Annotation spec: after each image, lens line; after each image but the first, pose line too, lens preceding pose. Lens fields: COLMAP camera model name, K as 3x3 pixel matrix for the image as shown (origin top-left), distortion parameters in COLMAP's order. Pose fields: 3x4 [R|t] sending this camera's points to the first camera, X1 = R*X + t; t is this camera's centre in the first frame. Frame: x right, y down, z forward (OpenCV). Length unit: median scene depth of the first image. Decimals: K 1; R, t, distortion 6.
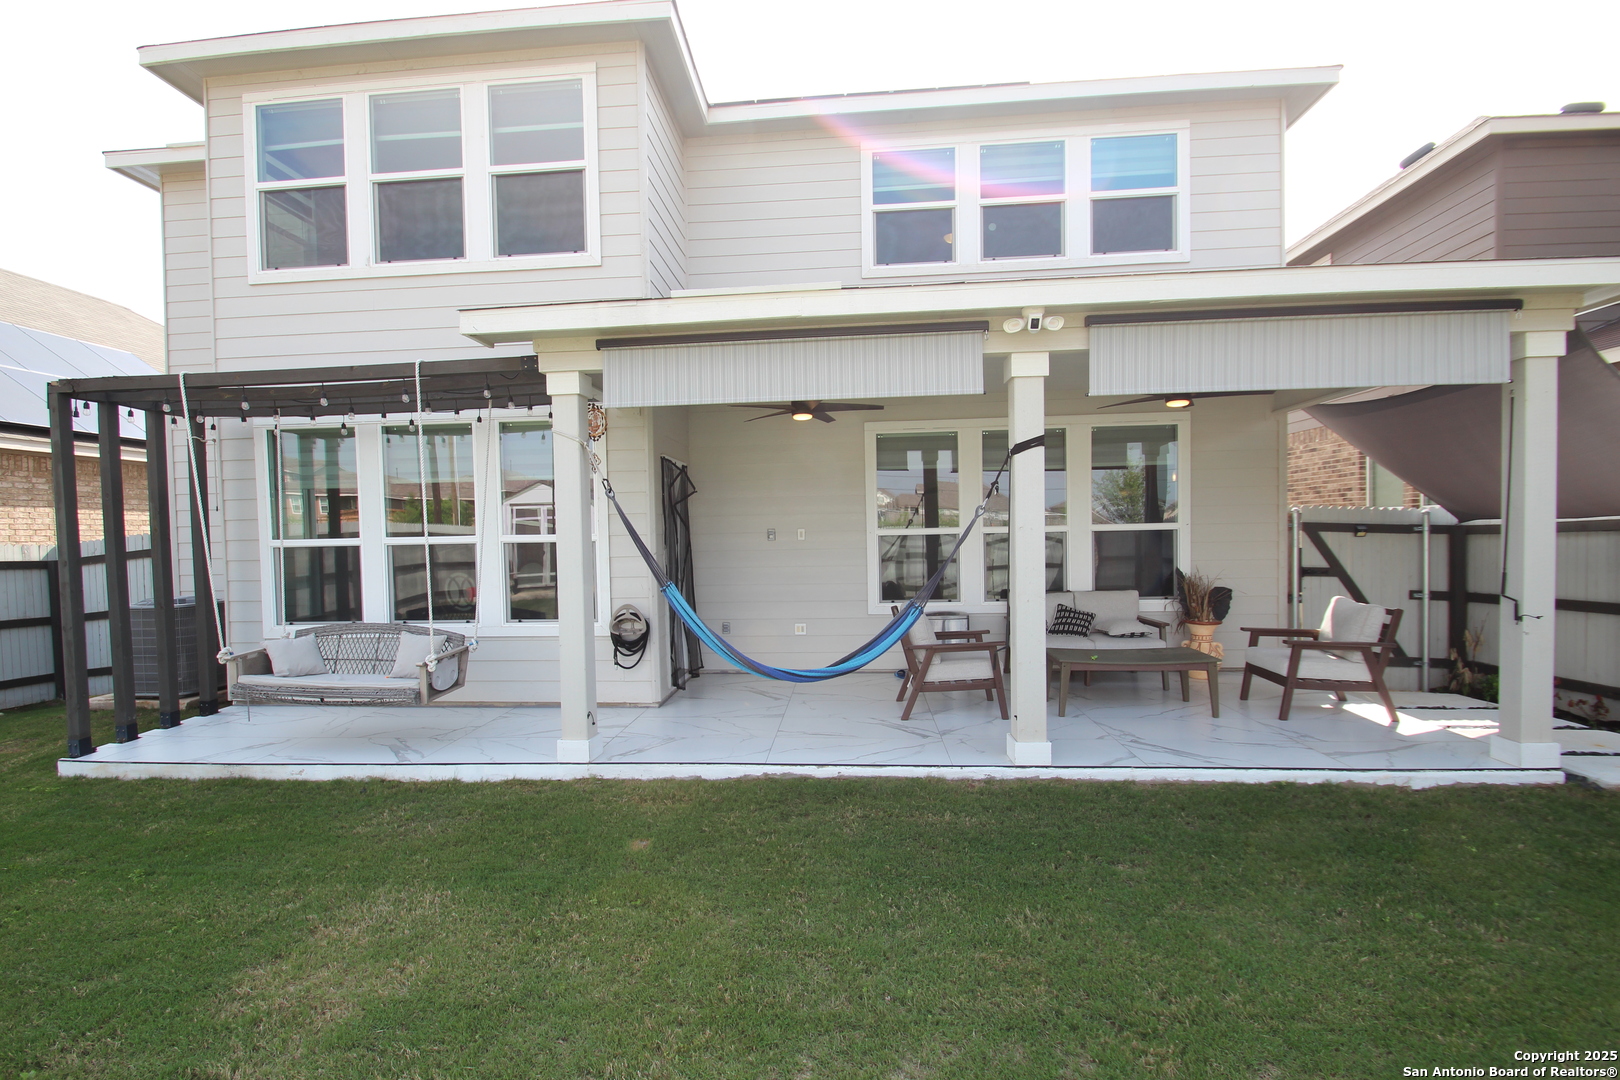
lens RADIAL K [[750.3, 0, 786.7], [0, 750.3, 556.7], [0, 0, 1]] dist [0.003528, -0.013209]
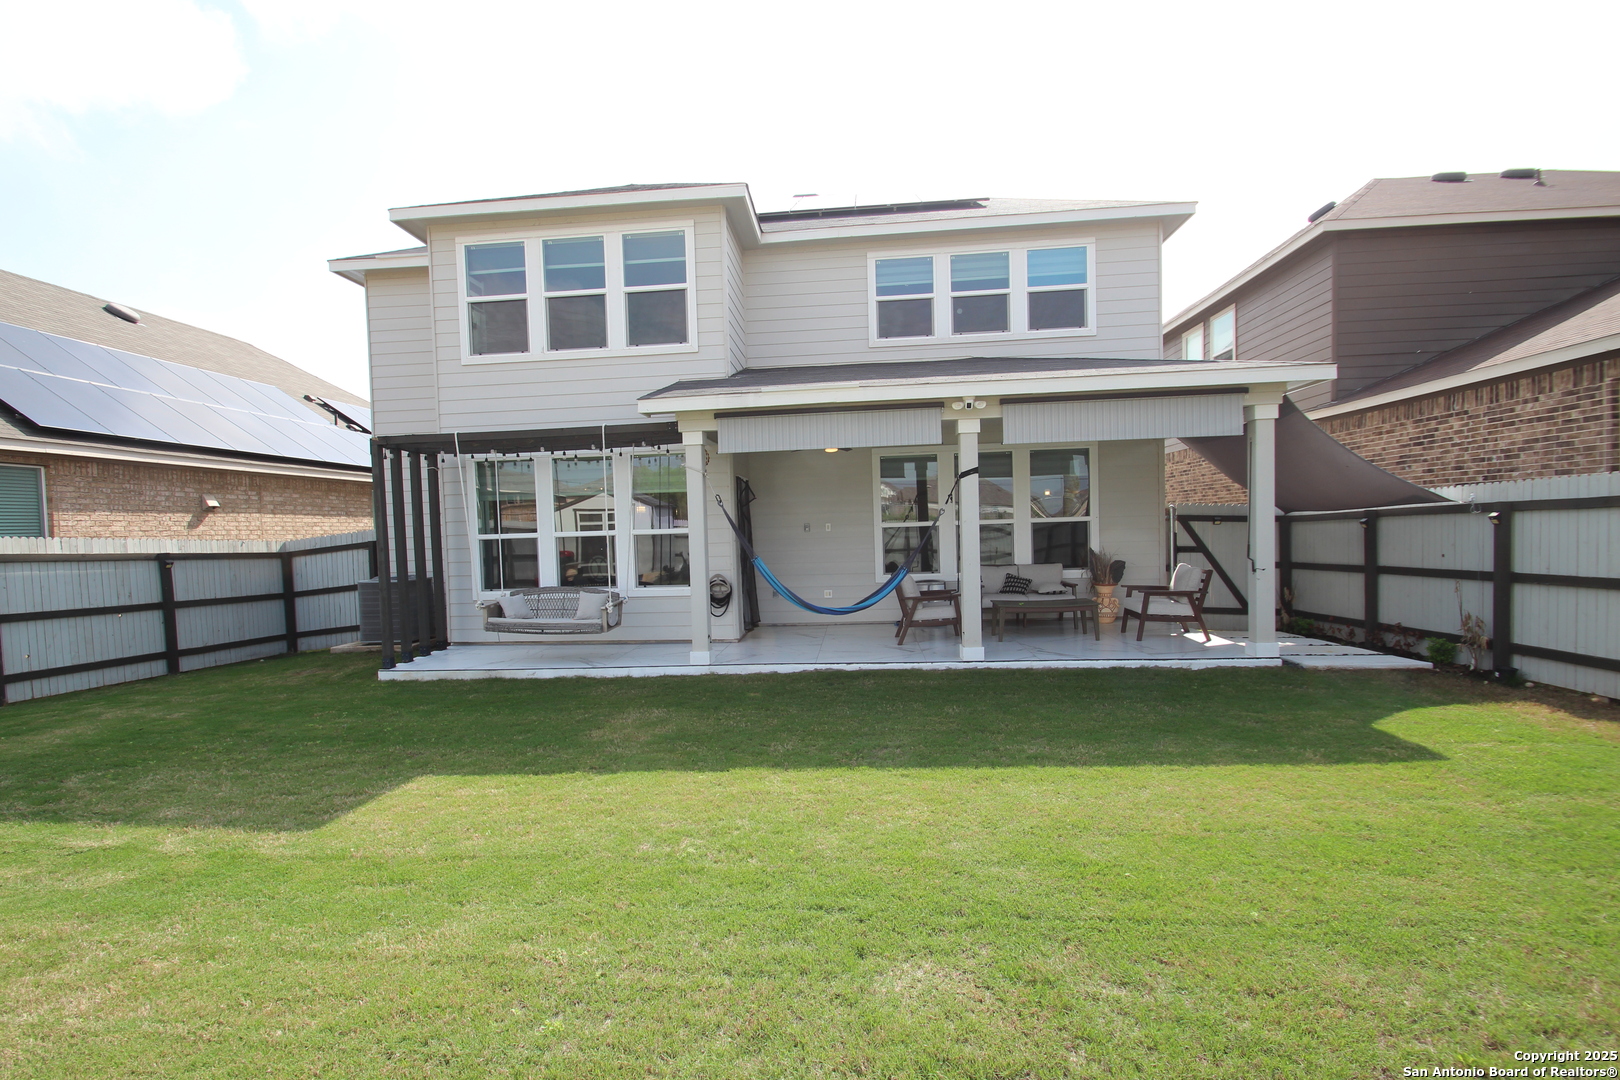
lens RADIAL K [[750.3, 0, 786.7], [0, 750.3, 556.7], [0, 0, 1]] dist [0.003528, -0.013209]
pose [[0.999910, -0.010808, -0.007937, -0.058108], [0.010867, 0.999913, 0.007501, 0.017595], [0.007855, -0.007587, 0.999940, -0.511415]]
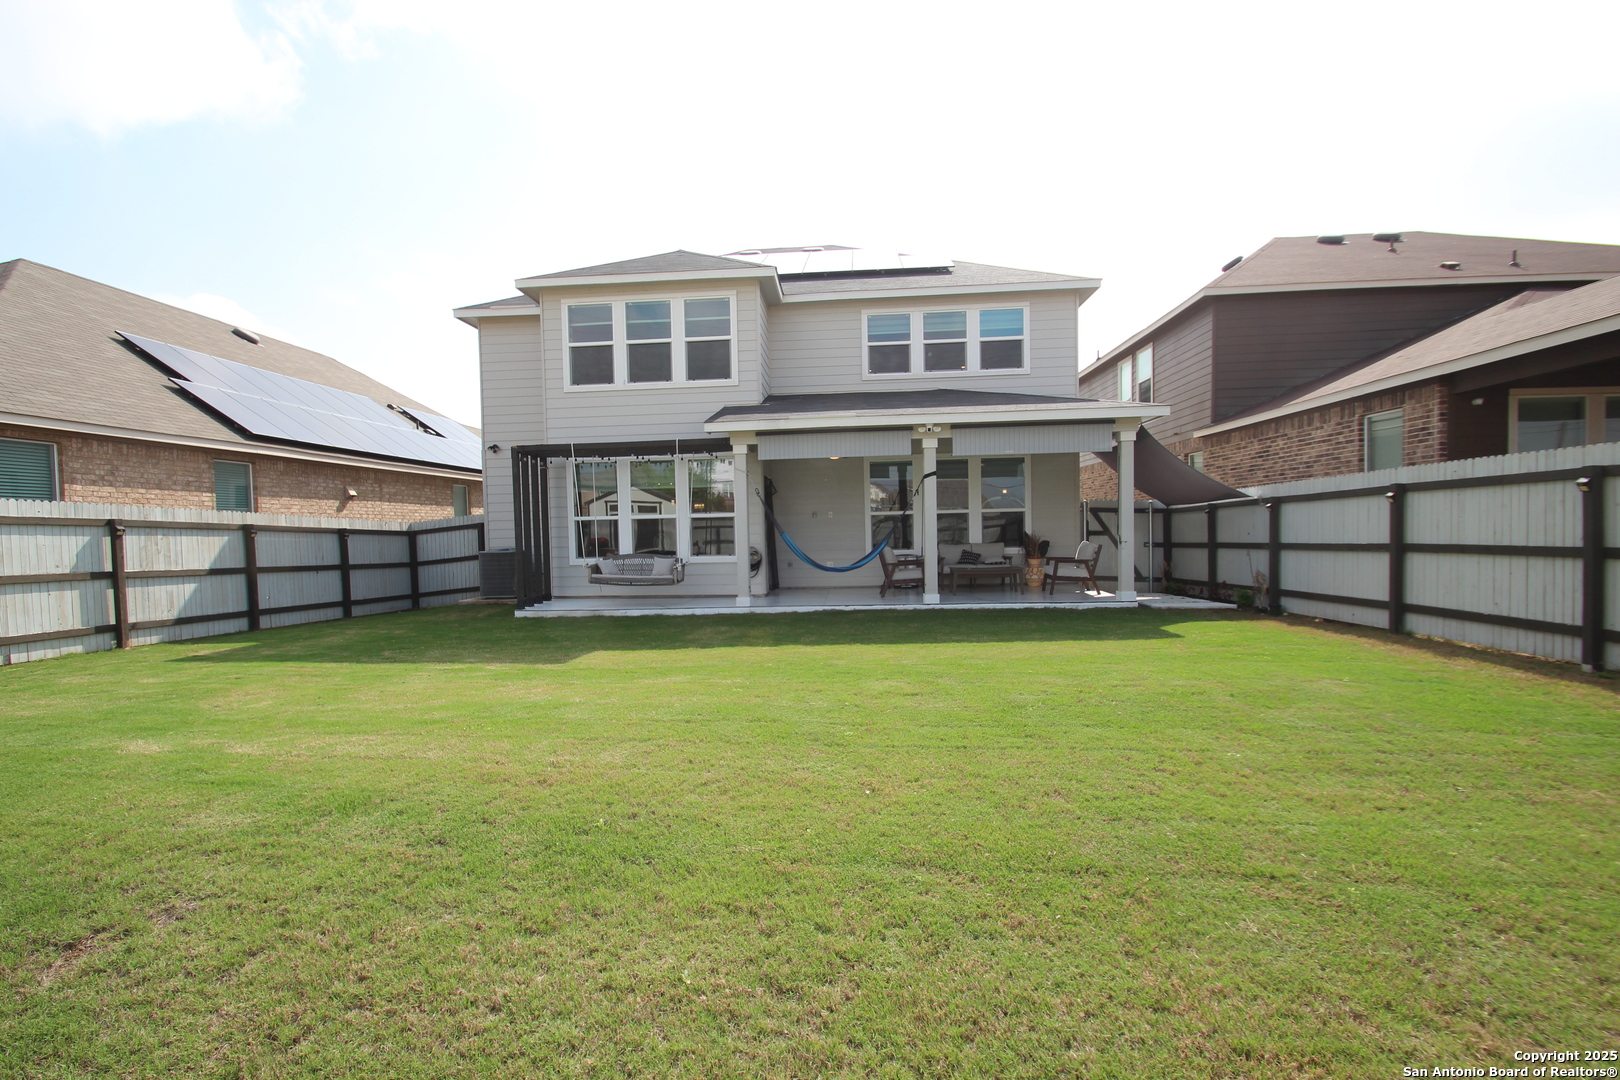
lens RADIAL K [[750.3, 0, 786.7], [0, 750.3, 556.7], [0, 0, 1]] dist [0.003528, -0.013209]
pose [[0.999988, -0.002726, 0.003956, -0.118266], [0.002696, 0.999969, 0.007434, 0.074296], [-0.003976, -0.007423, 0.999965, -1.076384]]
